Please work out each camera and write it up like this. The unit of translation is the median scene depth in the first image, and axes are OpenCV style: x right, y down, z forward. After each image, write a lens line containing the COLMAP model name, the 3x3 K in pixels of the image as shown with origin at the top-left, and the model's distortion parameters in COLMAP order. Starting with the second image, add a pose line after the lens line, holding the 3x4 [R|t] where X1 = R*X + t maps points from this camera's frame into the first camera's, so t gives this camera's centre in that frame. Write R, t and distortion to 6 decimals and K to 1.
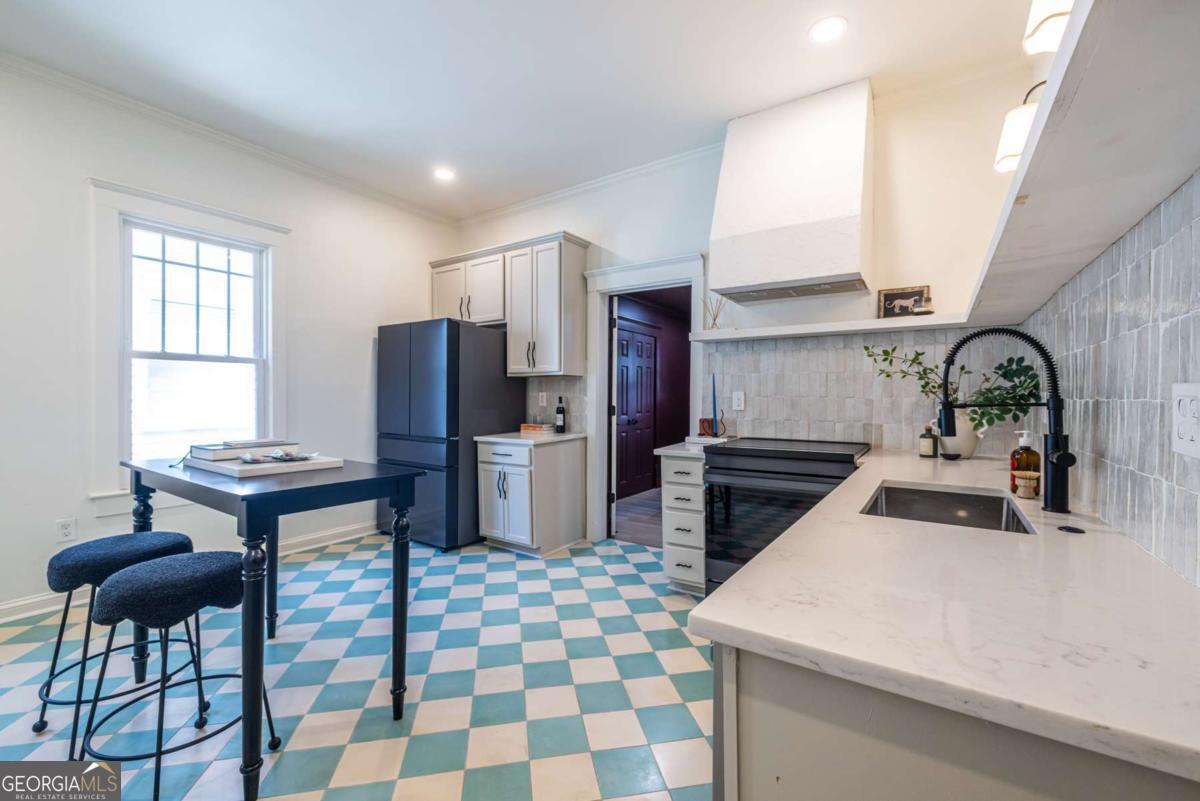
lens RADIAL K [[520.5, 0, 601.2], [0, 520.5, 402.3], [0, 0, 1]] dist [0.001942, 0.001330]
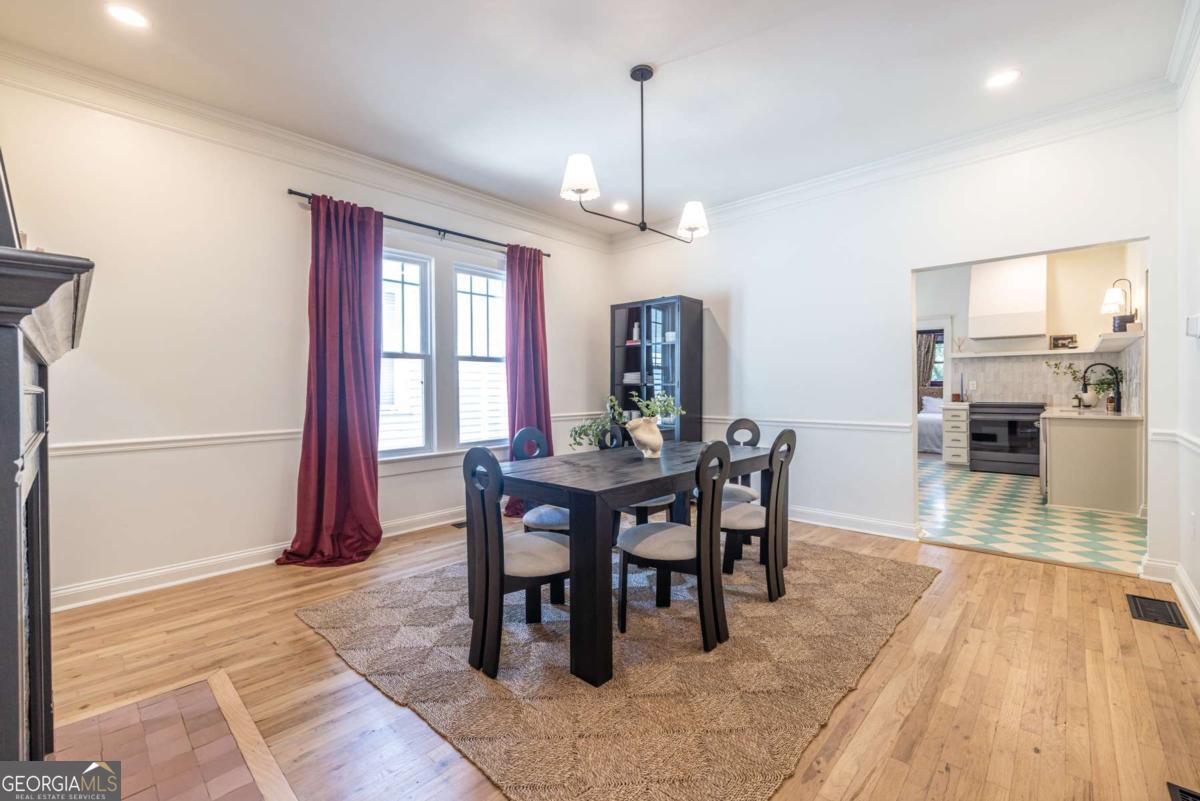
lens RADIAL K [[520.5, 0, 598.5], [0, 520.5, 399.1], [0, 0, 1]] dist [0.001942, 0.001330]
pose [[0.988439, -0.004162, -0.151560, -1.083786], [0.006939, 0.999817, 0.017800, 0.006255], [0.151458, -0.018645, 0.988288, -1.568599]]
